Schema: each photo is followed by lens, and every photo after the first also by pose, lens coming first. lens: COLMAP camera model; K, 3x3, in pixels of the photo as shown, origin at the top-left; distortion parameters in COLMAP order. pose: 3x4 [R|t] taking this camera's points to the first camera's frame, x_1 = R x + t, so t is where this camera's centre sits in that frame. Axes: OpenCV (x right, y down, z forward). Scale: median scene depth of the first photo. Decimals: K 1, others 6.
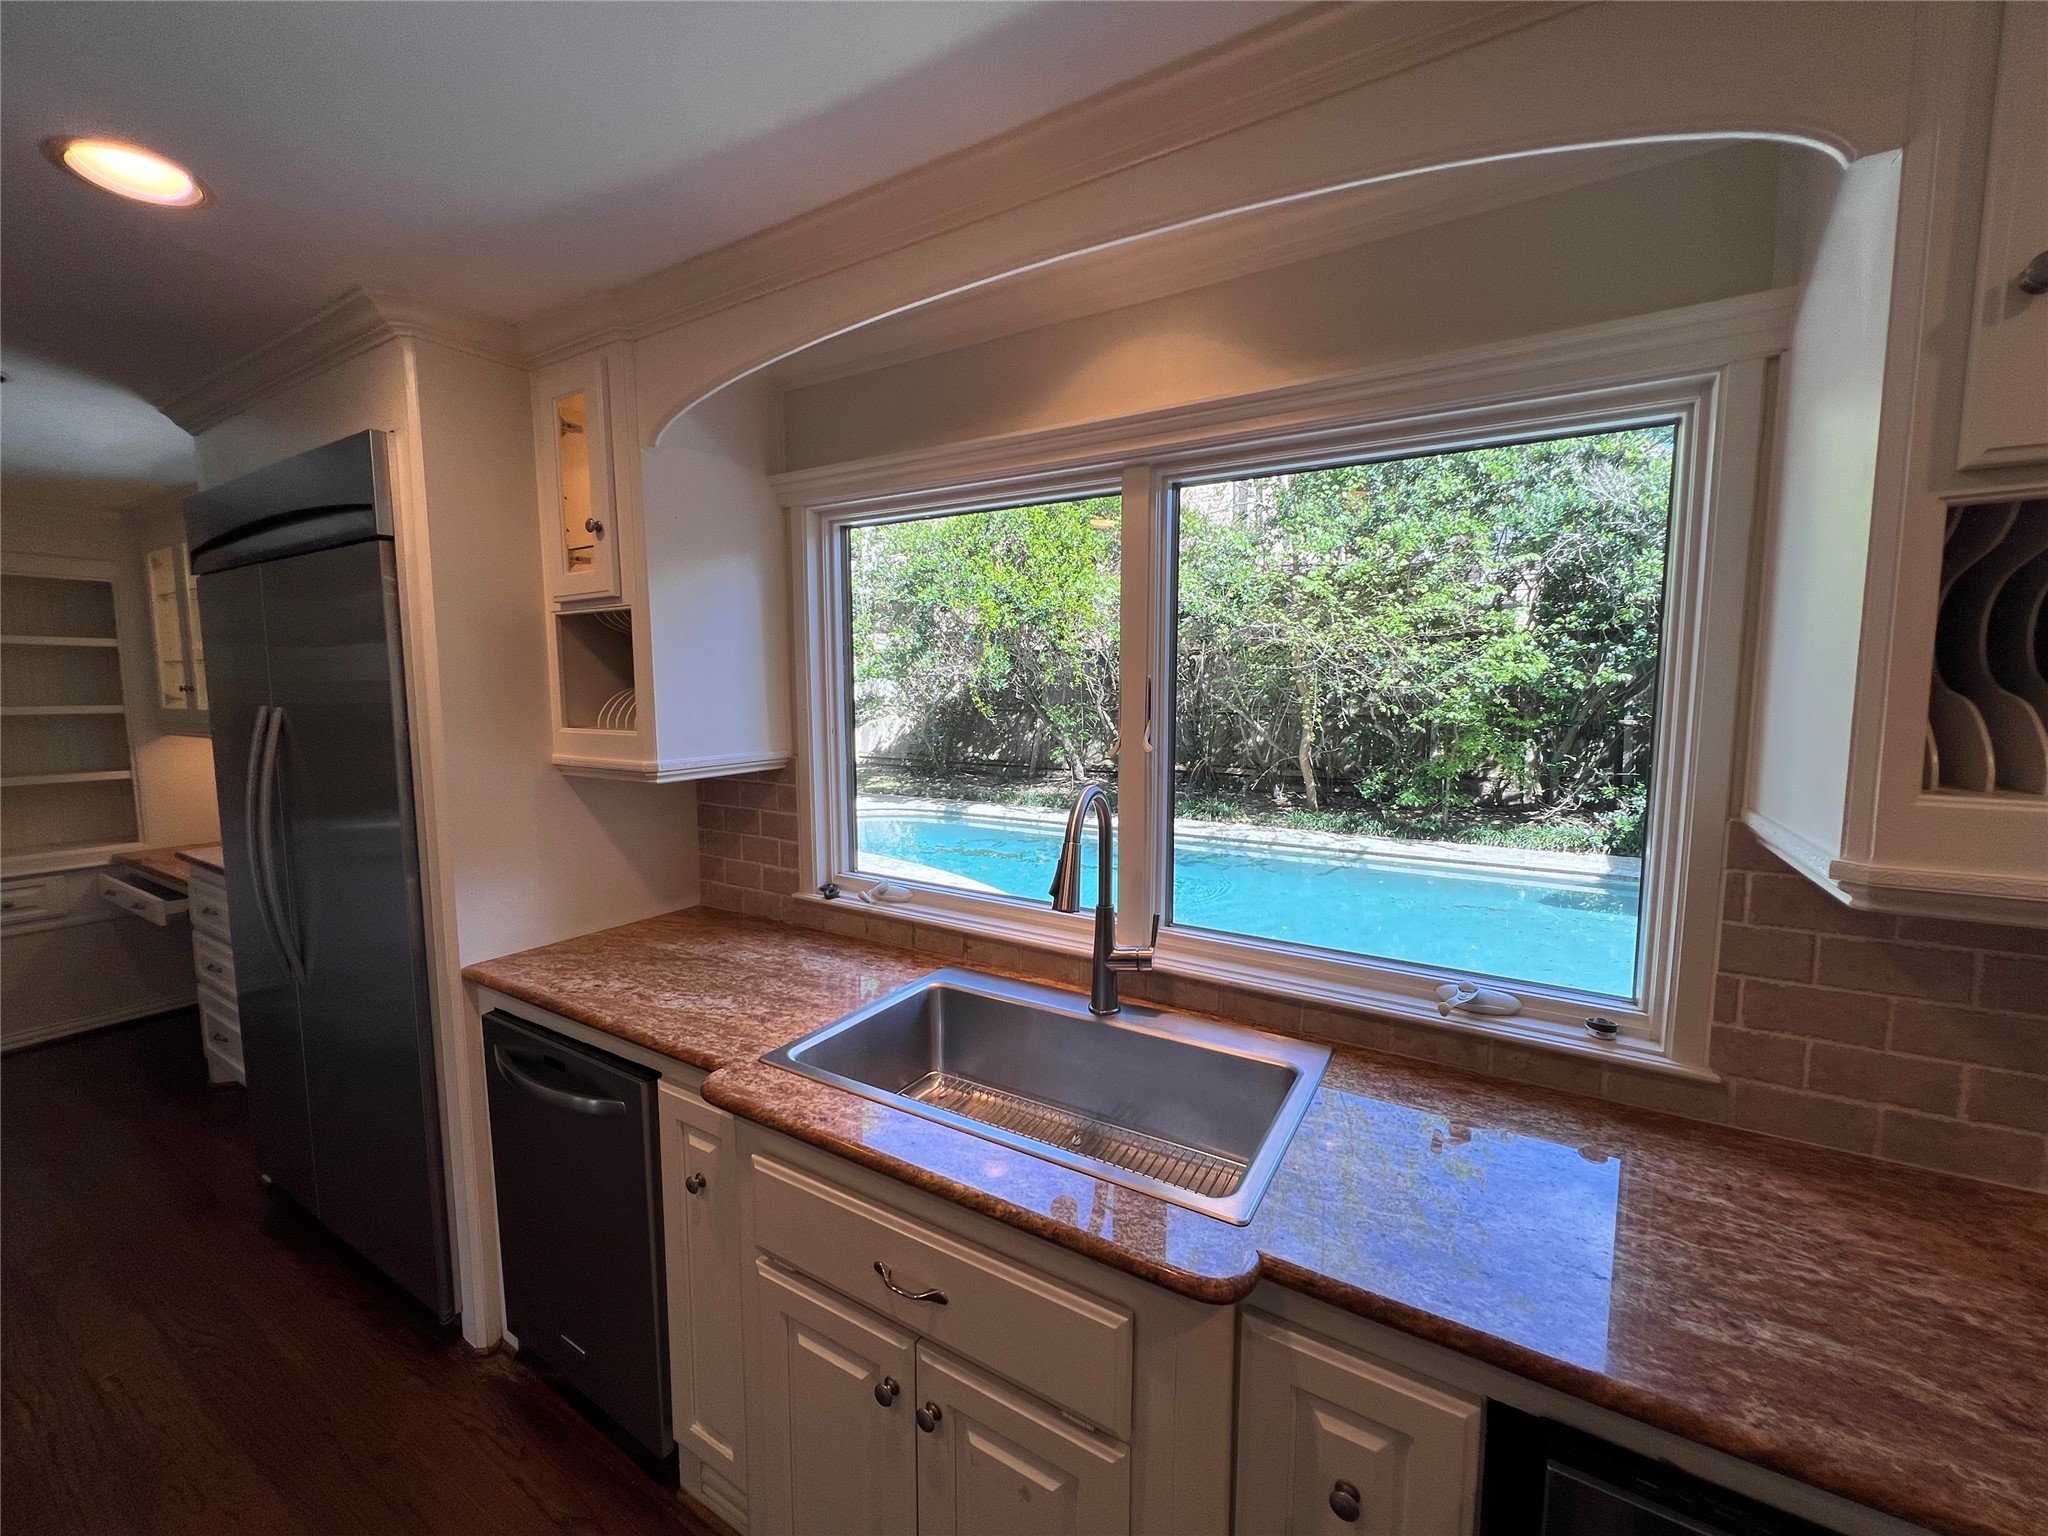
lens RADIAL K [[822.1, 0, 1021.7], [0, 822.1, 760.4], [0, 0, 1]] dist [-0.003141, -0.000090]
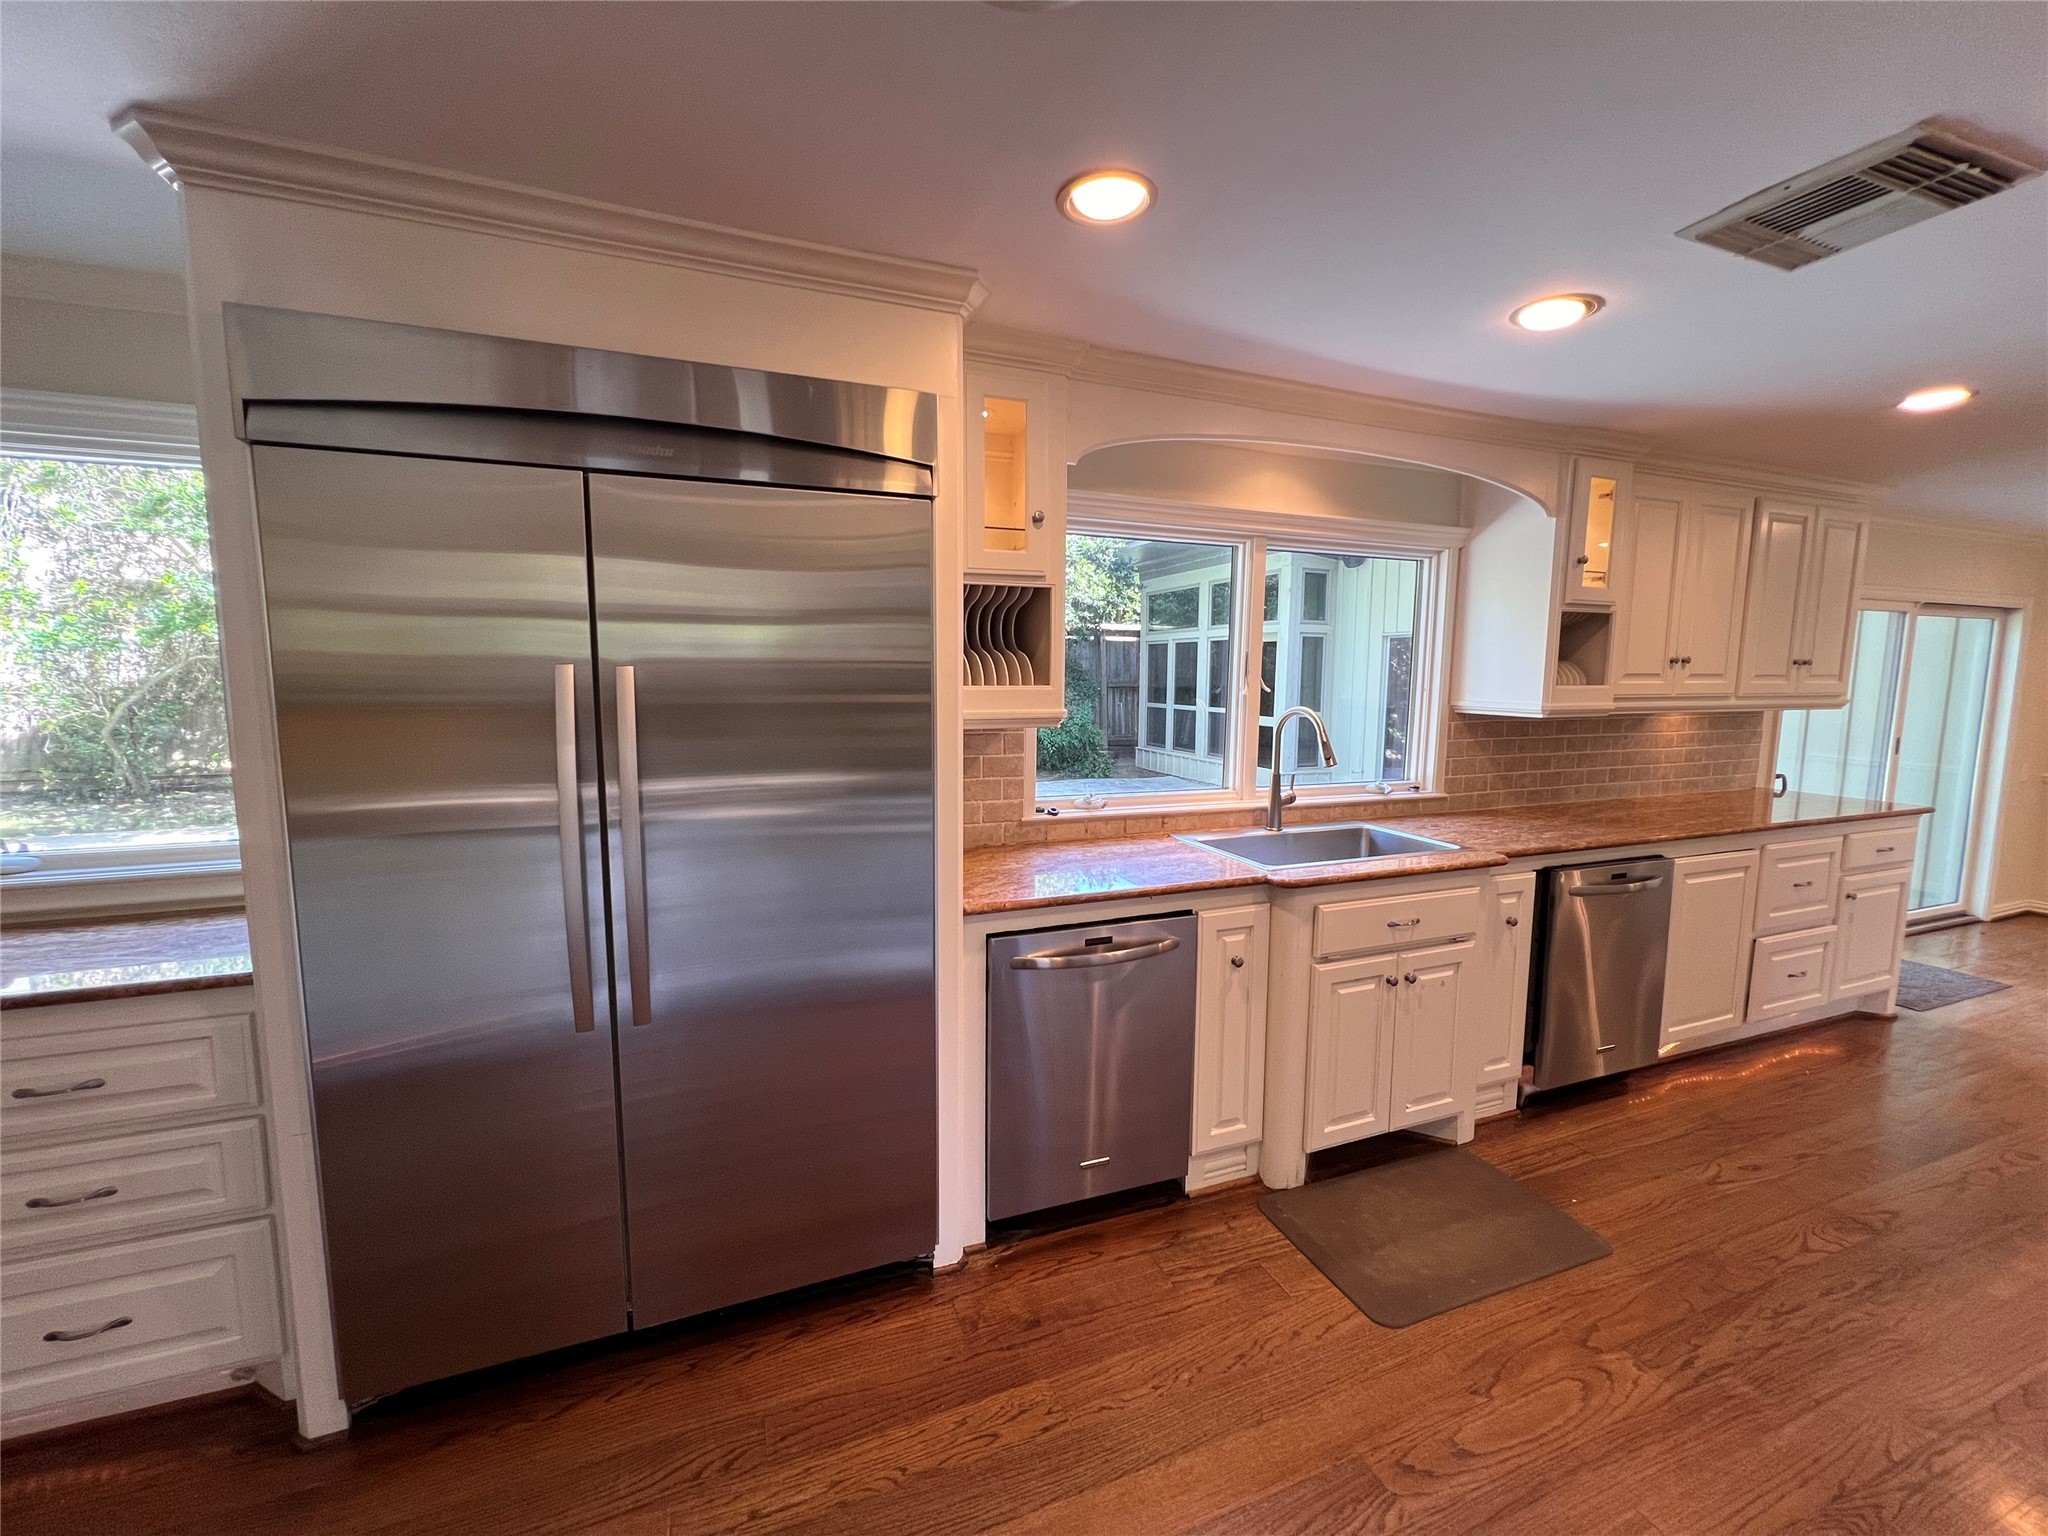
lens RADIAL K [[822.1, 0, 1022.3], [0, 822.1, 758.3], [0, 0, 1]] dist [-0.003141, -0.000090]
pose [[0.603932, -0.078697, 0.793141, -1.388055], [0.065618, 0.996645, 0.048925, 0.010451], [-0.794330, 0.022497, 0.607070, 0.257734]]
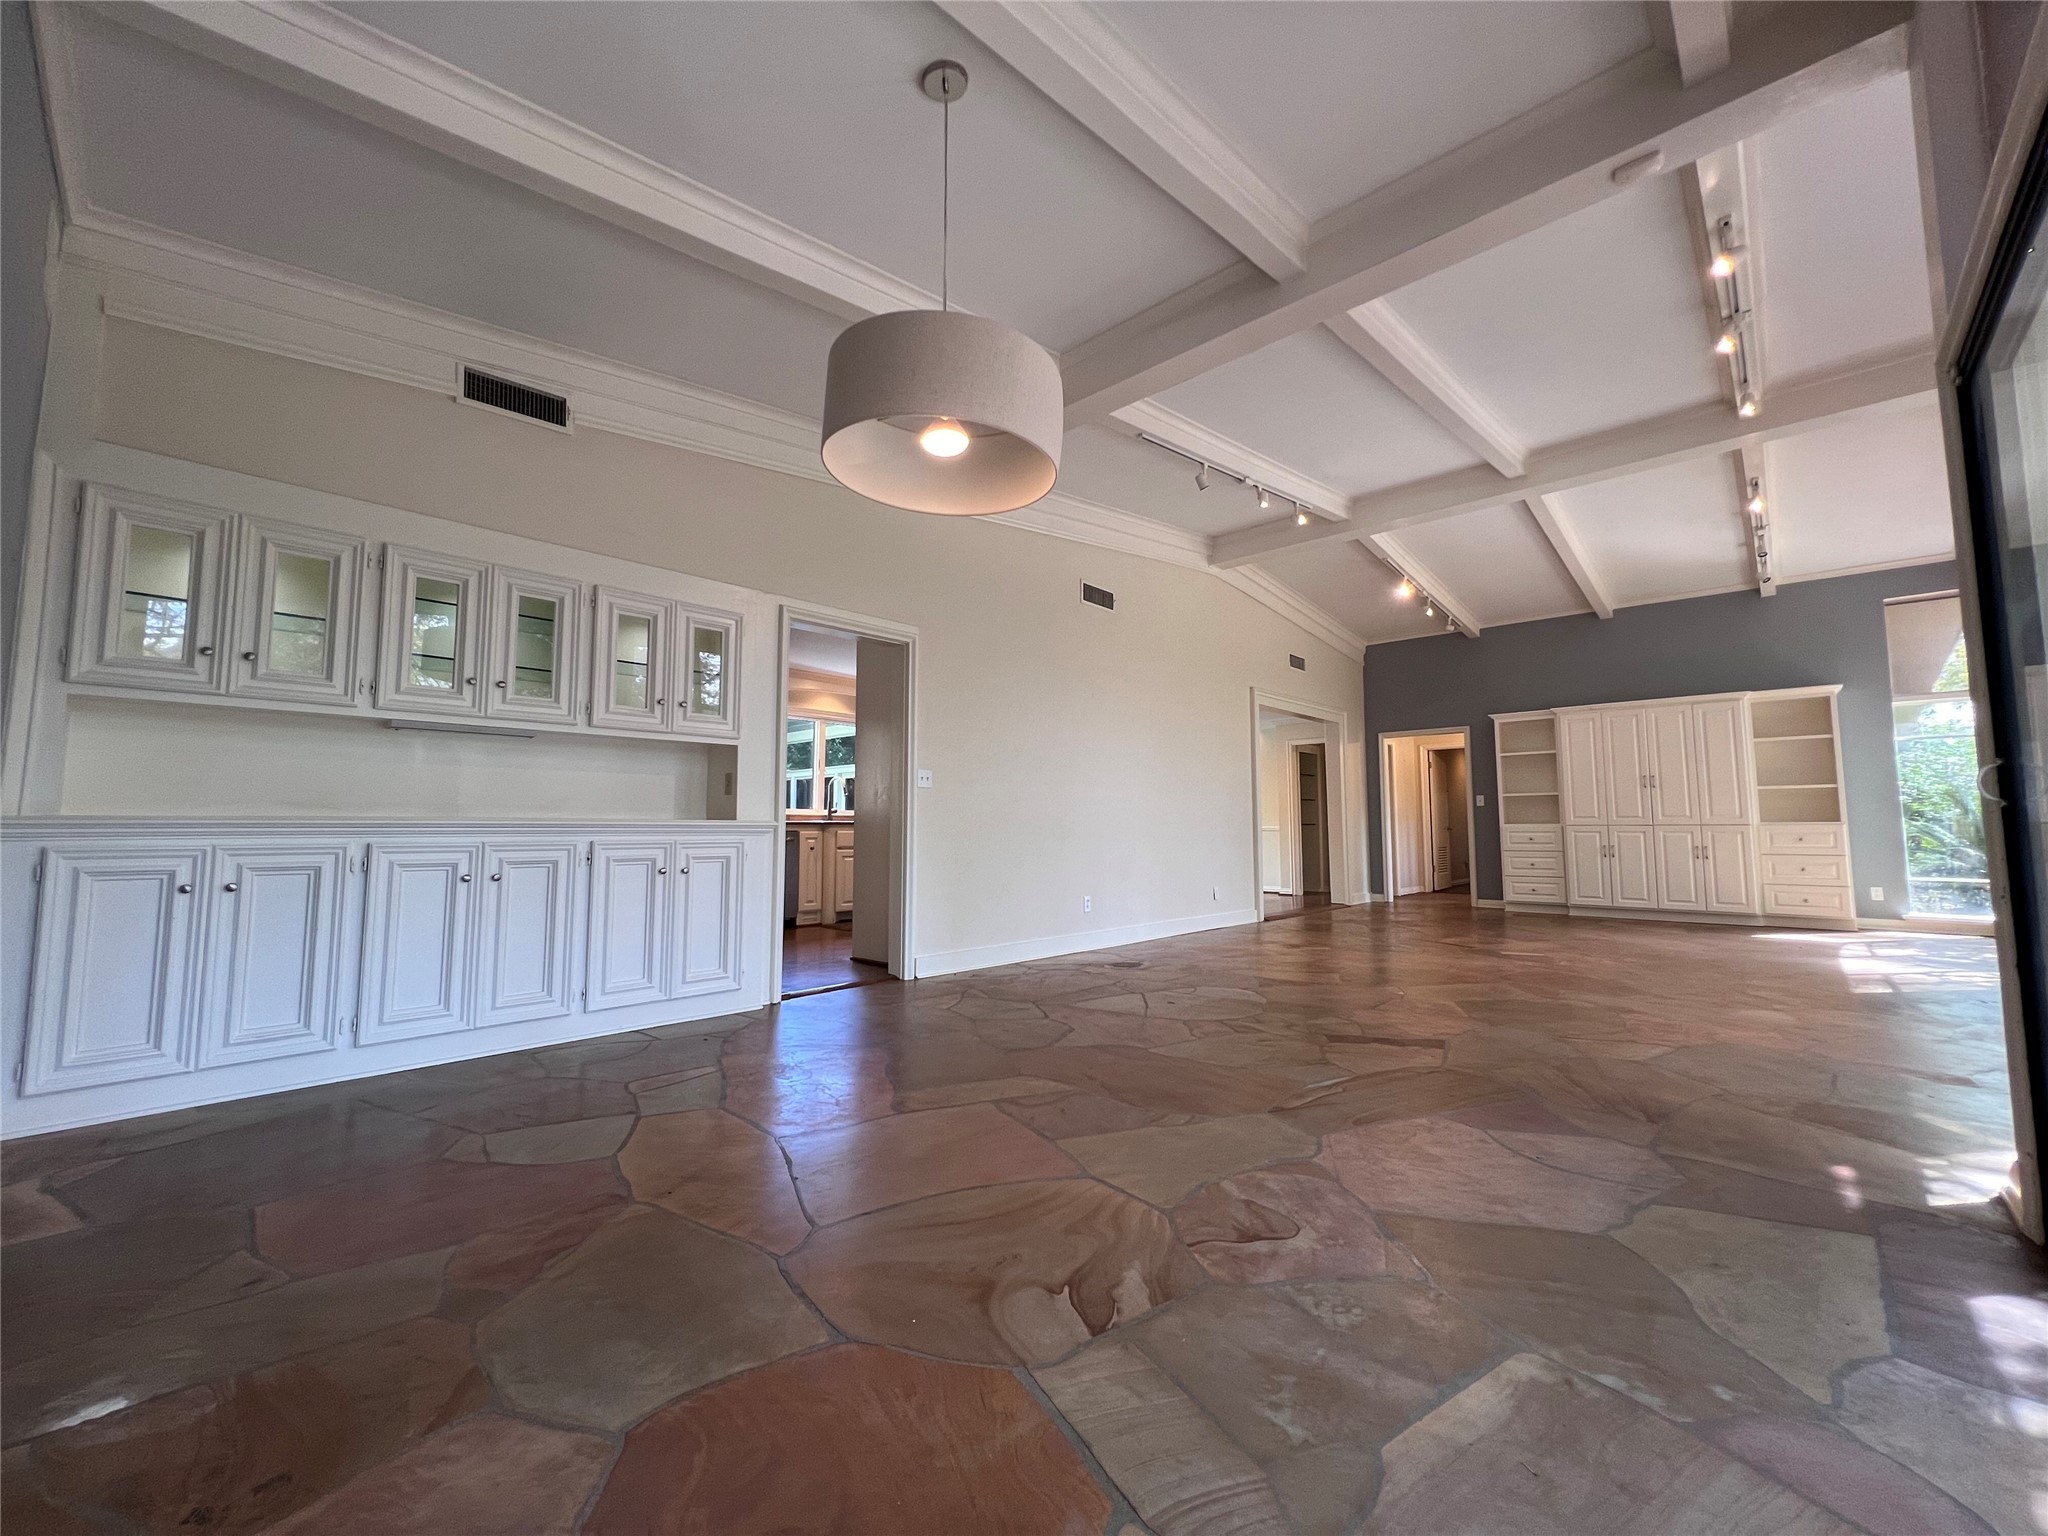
lens RADIAL K [[822.1, 0, 1022.9], [0, 822.1, 759.4], [0, 0, 1]] dist [-0.003141, -0.000090]
pose [[0.198838, 0.084116, 0.976416, -4.016017], [0.092125, 0.990294, -0.104072, 0.490021], [-0.975693, 0.110645, 0.189159, -1.068270]]
